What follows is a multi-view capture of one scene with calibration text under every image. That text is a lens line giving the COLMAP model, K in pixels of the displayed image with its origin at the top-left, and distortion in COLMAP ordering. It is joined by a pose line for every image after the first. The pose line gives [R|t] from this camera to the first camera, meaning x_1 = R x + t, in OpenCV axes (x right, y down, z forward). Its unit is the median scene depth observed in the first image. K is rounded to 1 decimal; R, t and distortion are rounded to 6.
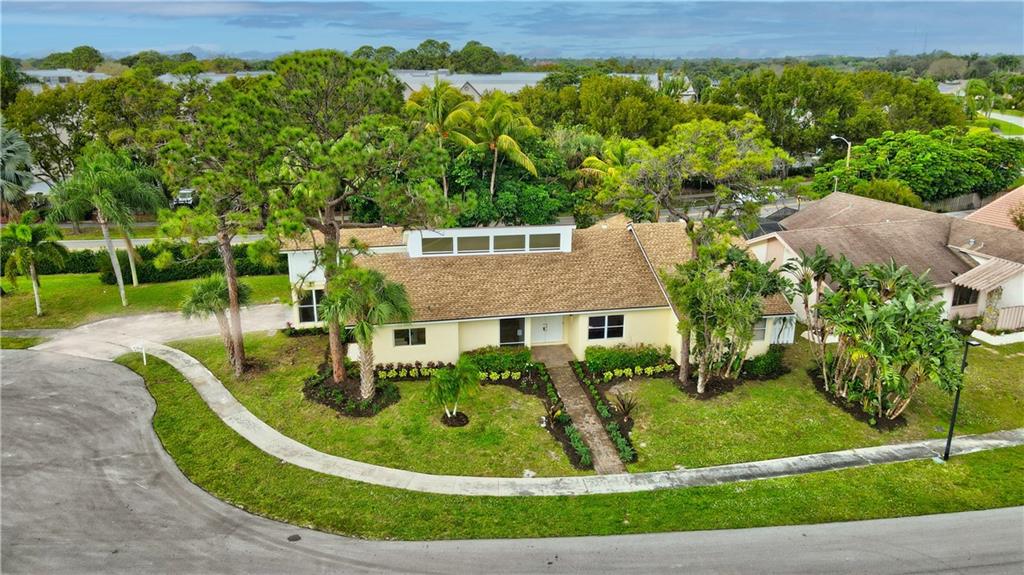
lens RADIAL K [[754.6, 0, 512.0], [0, 754.6, 287.5], [0, 0, 1]] dist [-0.001605, 0.027387]
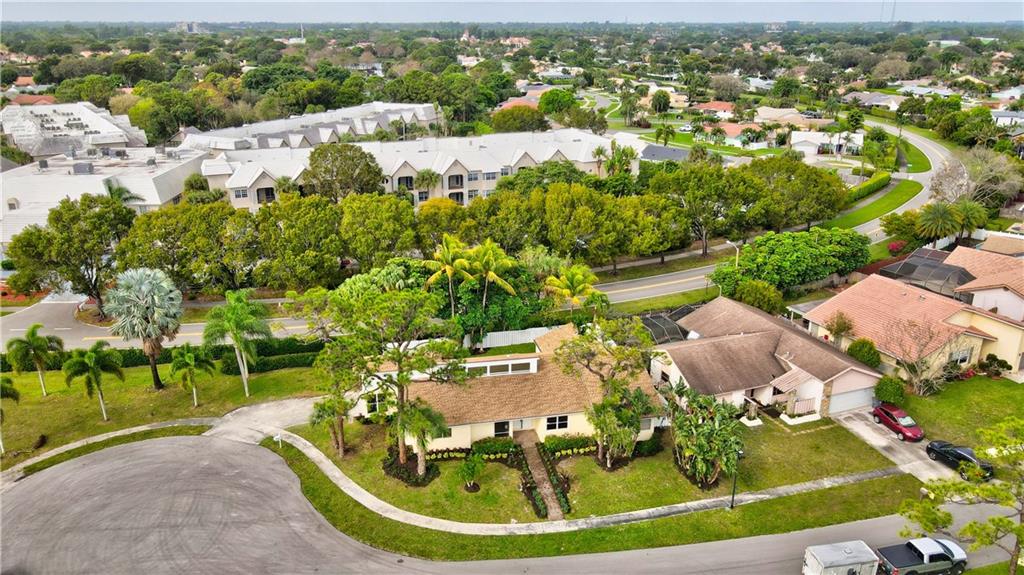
lens RADIAL K [[754.6, 0, 512.0], [0, 754.6, 287.5], [0, 0, 1]] dist [-0.001605, 0.027387]
pose [[0.999391, -0.007703, 0.034023, -0.035697], [0.006095, 0.998871, 0.047117, -0.370236], [-0.034347, -0.046881, 0.998310, -0.749964]]
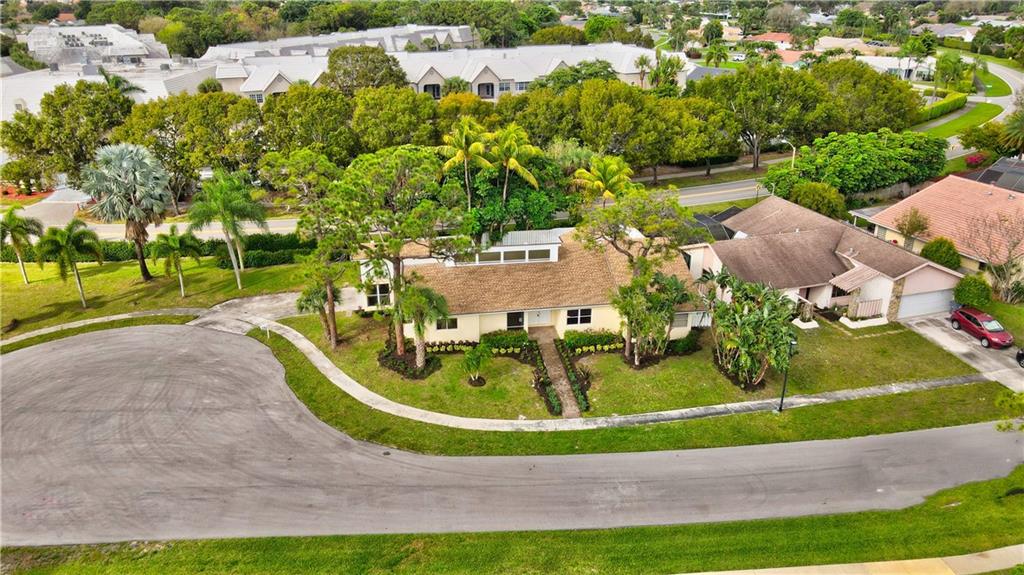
lens RADIAL K [[755.6, 0, 512.0], [0, 755.6, 287.5], [0, 0, 1]] dist [-0.009402, 0.033384]
pose [[0.999659, 0.008430, -0.024725, 0.033191], [-0.005830, 0.994625, 0.103382, -0.174915], [0.025464, -0.103203, 0.994334, -0.519471]]
